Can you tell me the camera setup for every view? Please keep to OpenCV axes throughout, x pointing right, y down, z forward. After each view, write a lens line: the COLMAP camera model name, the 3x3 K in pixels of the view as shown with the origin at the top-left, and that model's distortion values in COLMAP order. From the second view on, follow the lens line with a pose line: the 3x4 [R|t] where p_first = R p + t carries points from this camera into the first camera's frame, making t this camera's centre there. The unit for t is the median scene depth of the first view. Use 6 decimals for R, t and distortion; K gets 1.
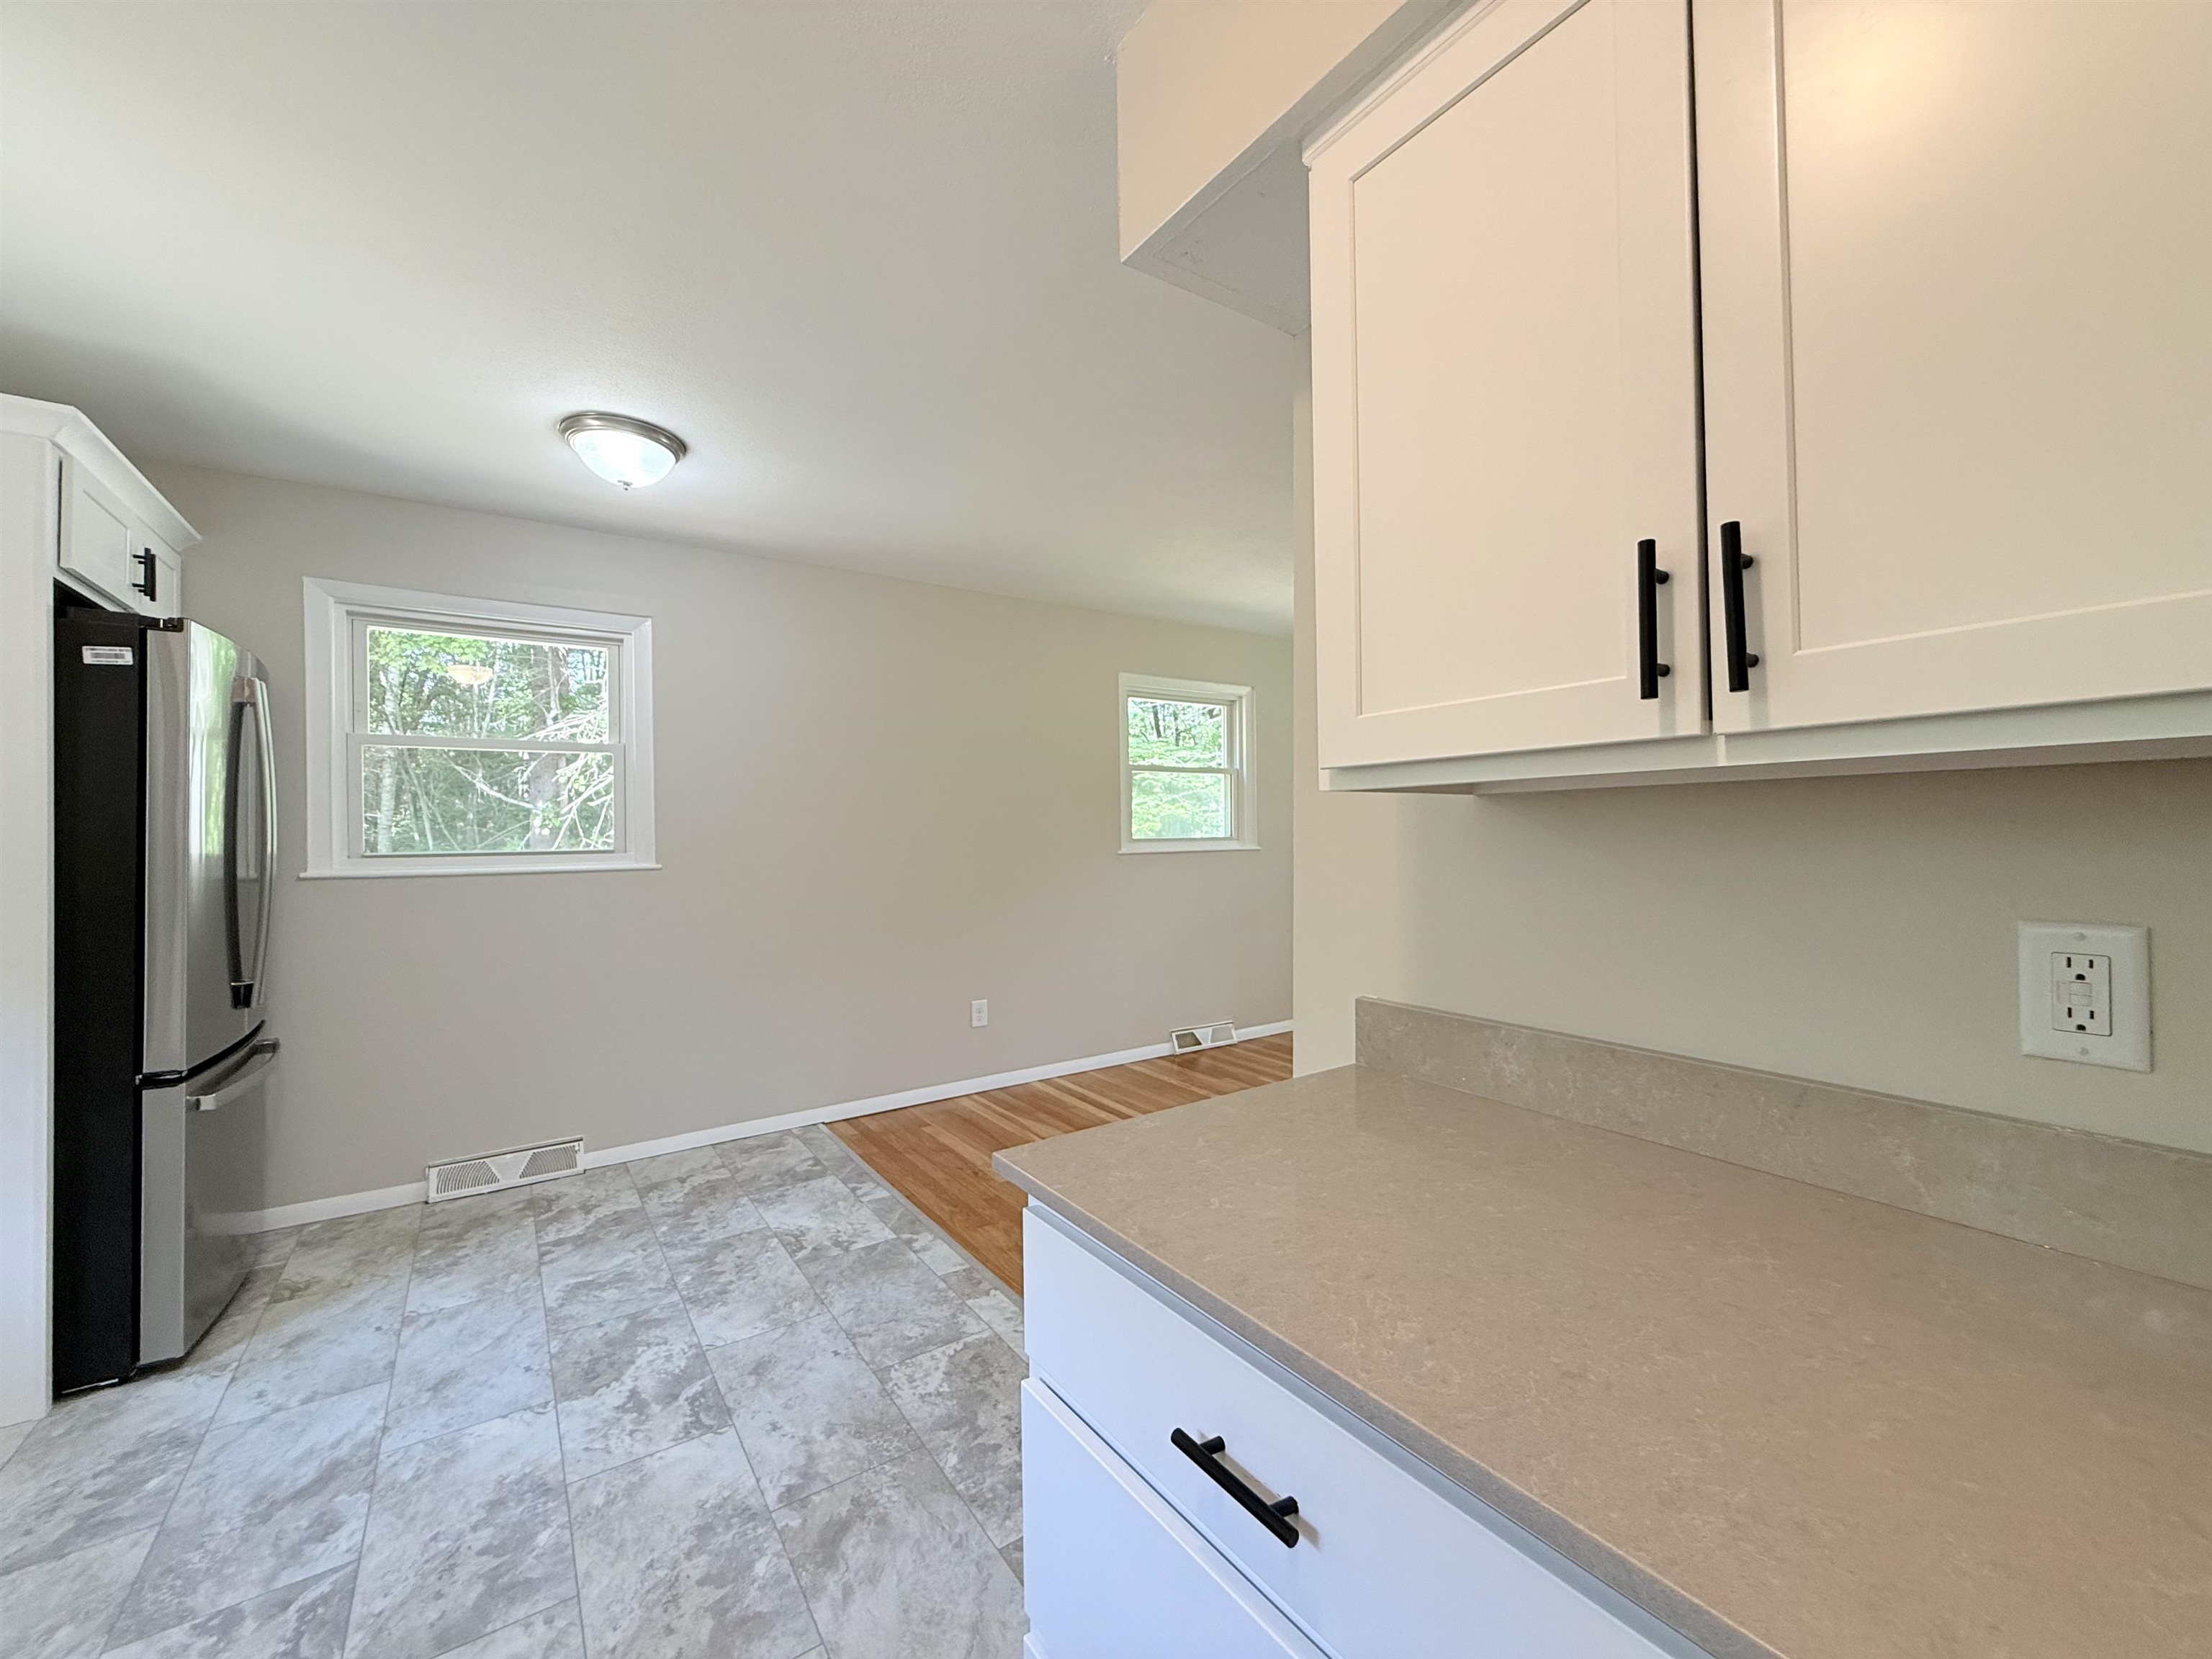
lens RADIAL K [[888.4, 0, 1102.4], [0, 888.4, 825.7], [0, 0, 1]] dist [-0.001082, -0.000284]
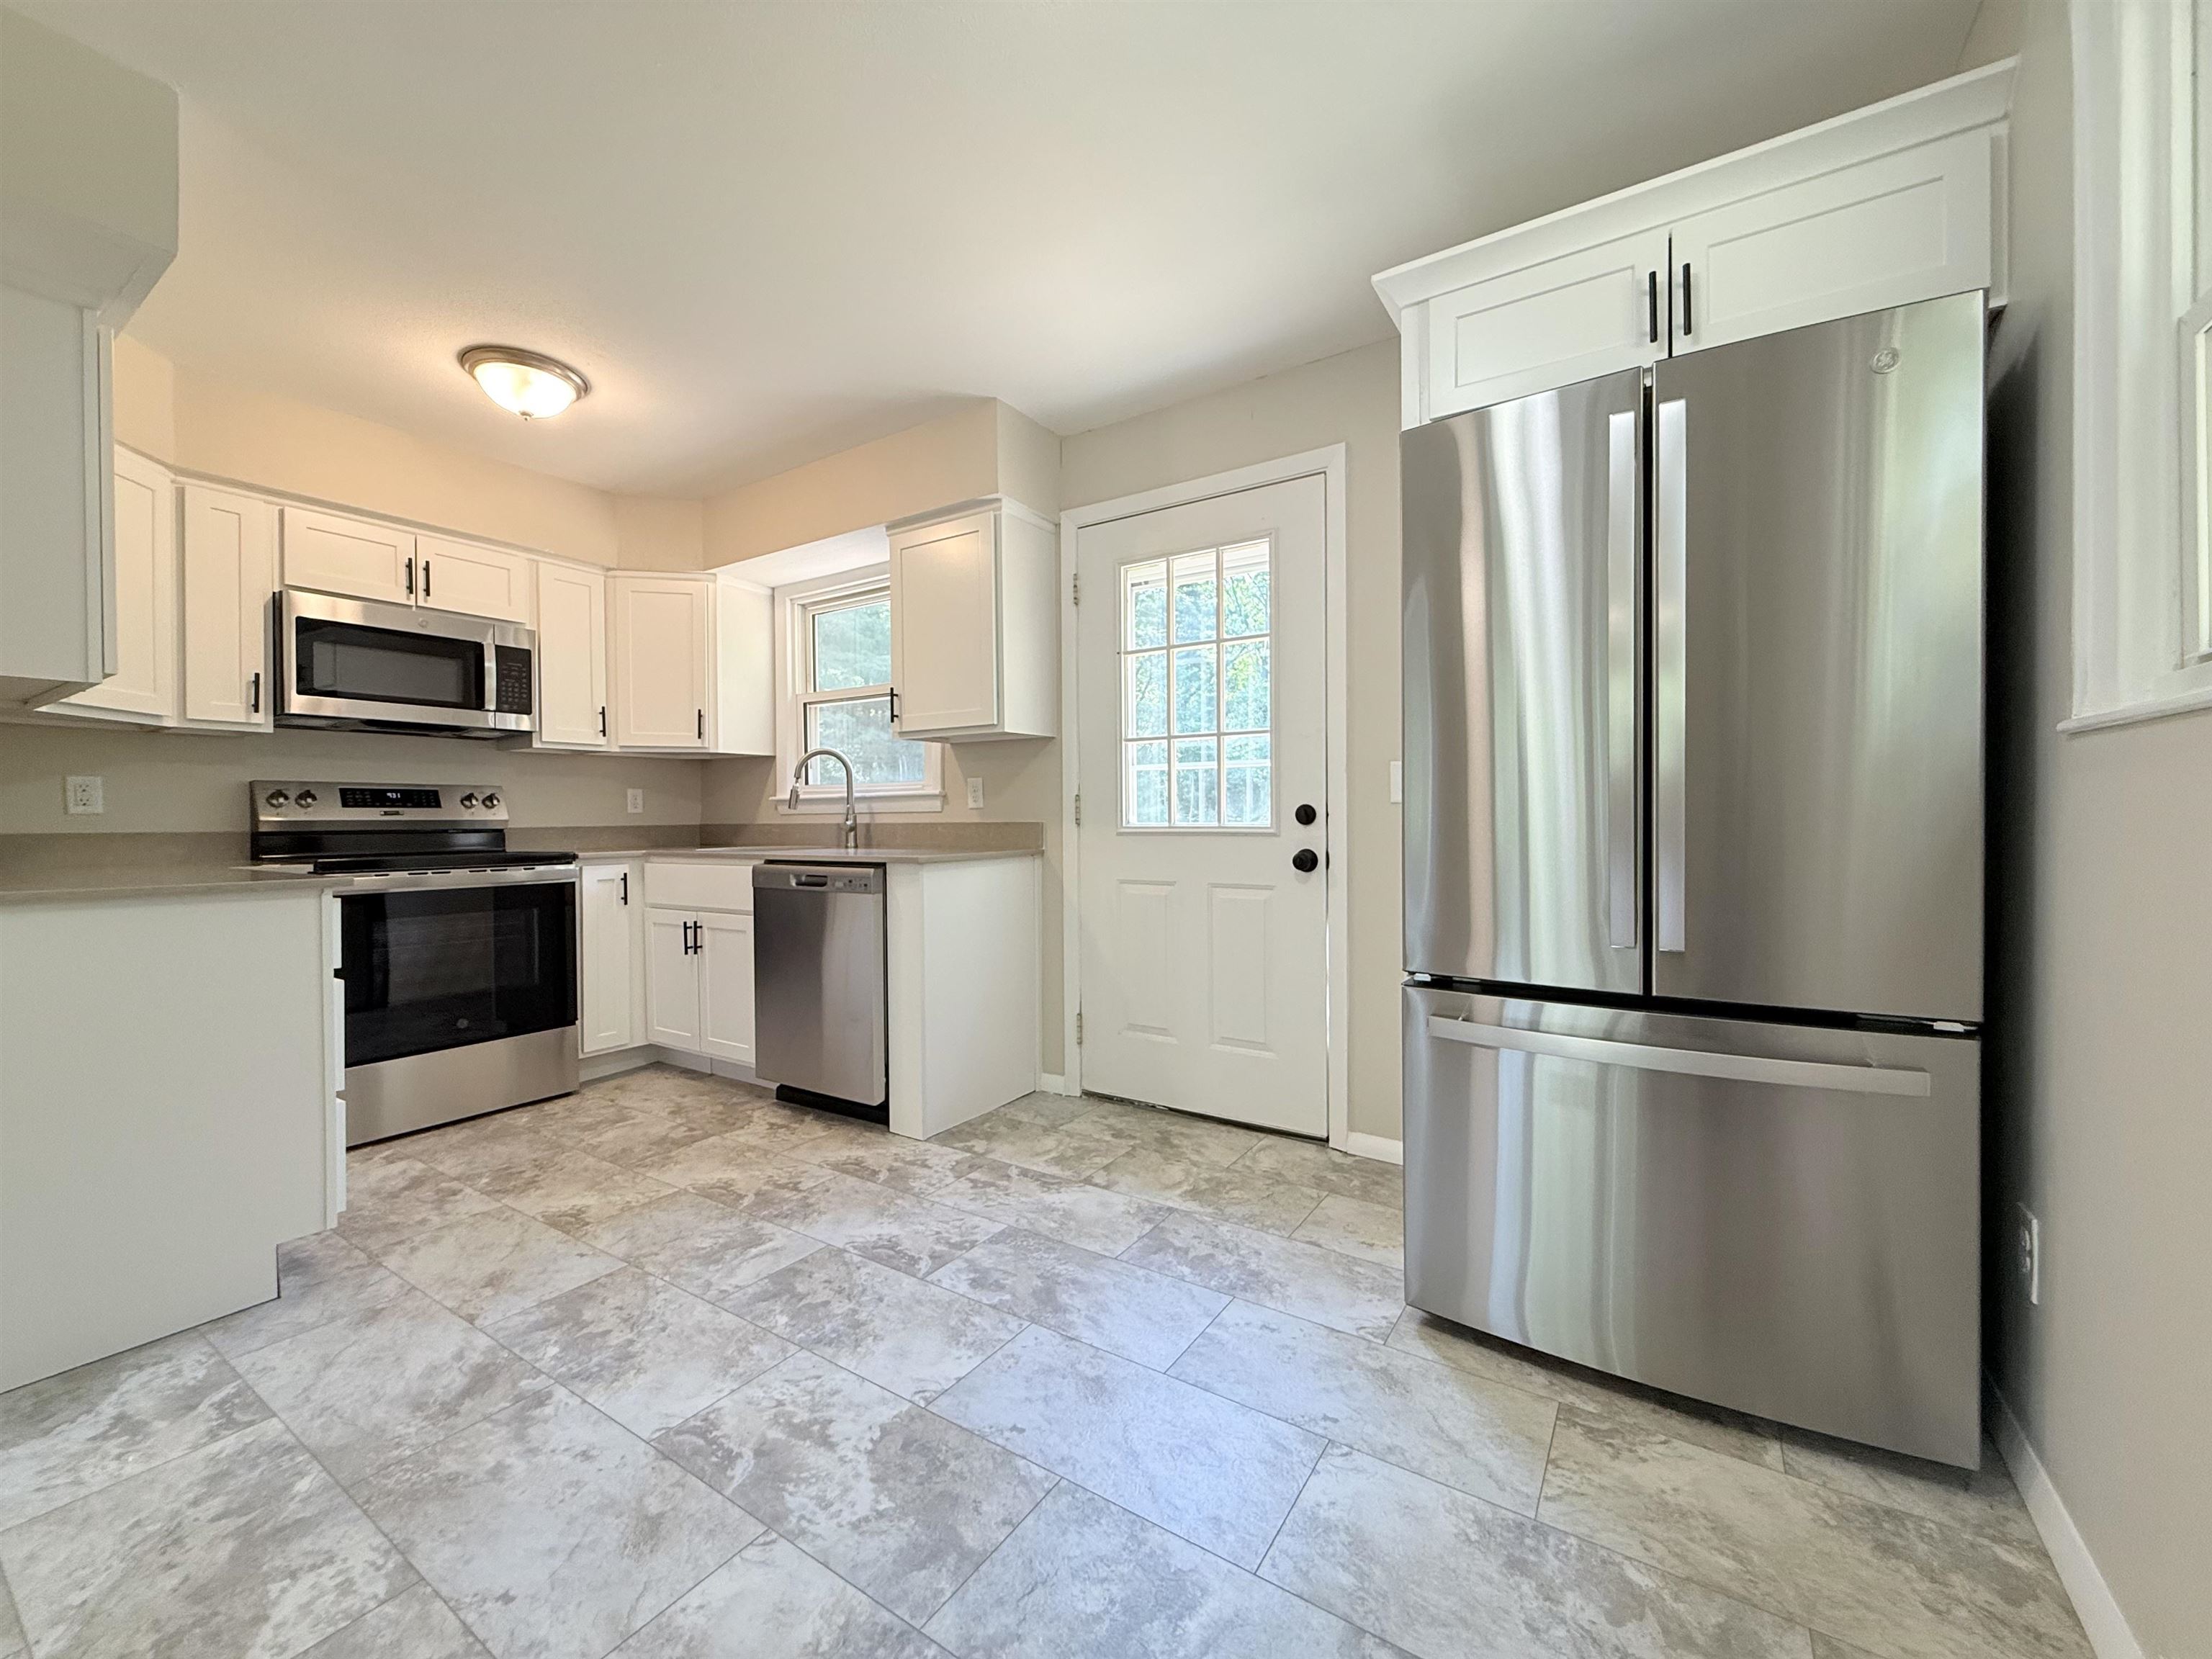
lens RADIAL K [[888.4, 0, 1100.8], [0, 888.4, 823.8], [0, 0, 1]] dist [-0.001082, -0.000284]
pose [[-0.928775, 0.014207, -0.370372, -0.500200], [0.013753, 0.999898, 0.003866, 0.142503], [0.370389, -0.001503, -0.928876, 1.847514]]
